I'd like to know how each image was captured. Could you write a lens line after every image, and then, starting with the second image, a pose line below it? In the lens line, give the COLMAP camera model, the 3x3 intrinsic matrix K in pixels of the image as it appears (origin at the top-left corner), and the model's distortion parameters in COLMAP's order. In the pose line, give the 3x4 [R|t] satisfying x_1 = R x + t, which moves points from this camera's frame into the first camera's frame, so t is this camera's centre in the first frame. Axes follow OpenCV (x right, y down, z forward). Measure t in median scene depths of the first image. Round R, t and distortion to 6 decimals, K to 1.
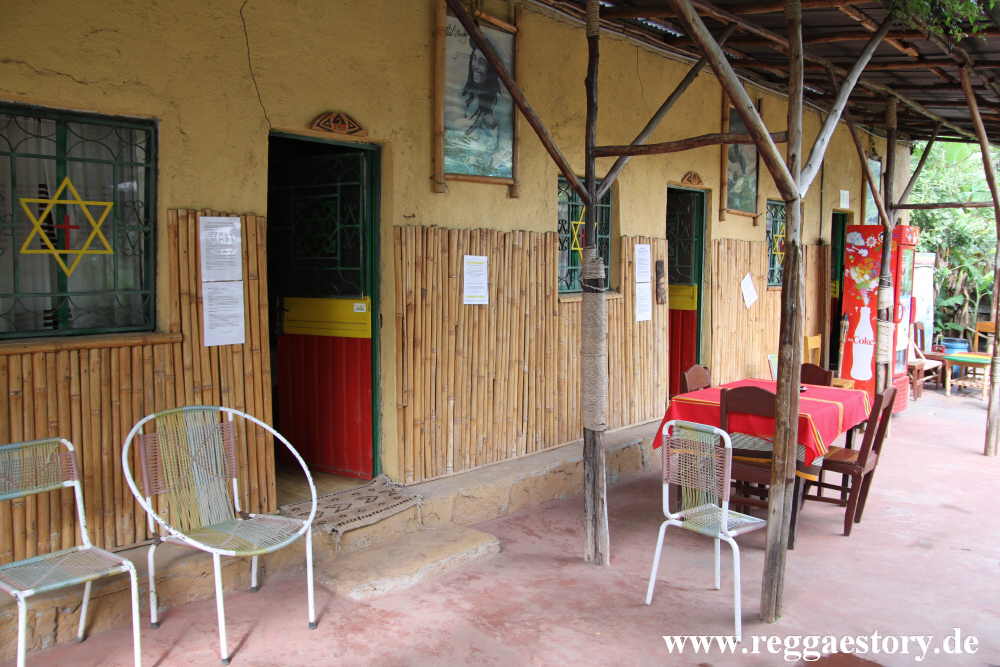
lens RADIAL K [[961.4, 0, 499.6], [0, 961.4, 318.4], [0, 0, 1]] dist [-0.001535, 0.014256]
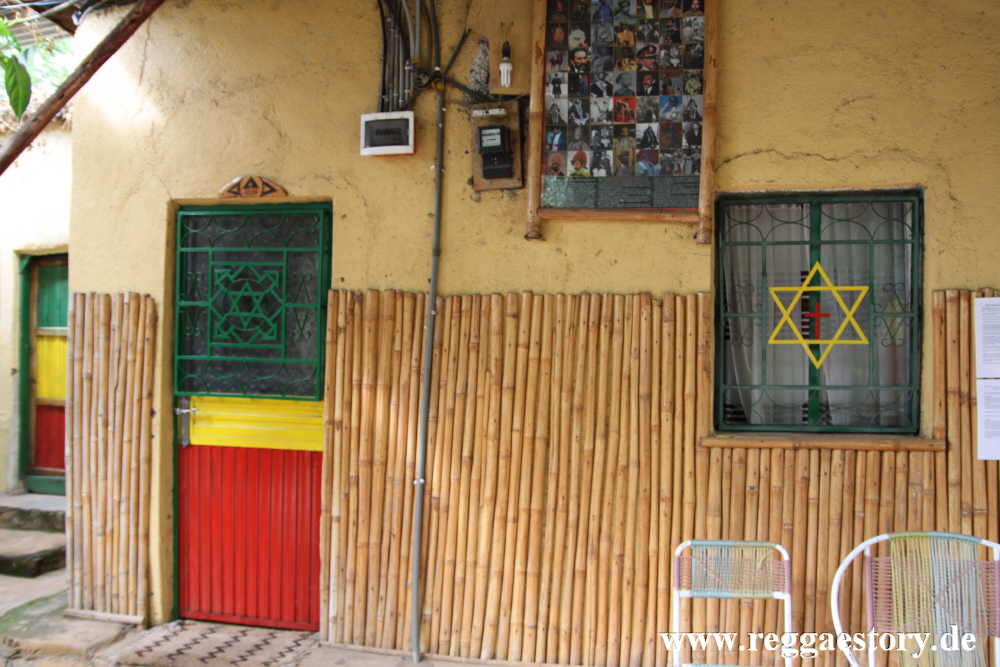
lens RADIAL K [[961.4, 0, 499.6], [0, 961.4, 318.4], [0, 0, 1]] dist [-0.001535, 0.014256]
pose [[0.519955, -0.026491, -0.853783, 0.182381], [-0.054289, 0.996473, -0.063980, -0.015840], [0.852467, 0.079618, 0.516683, 0.254061]]
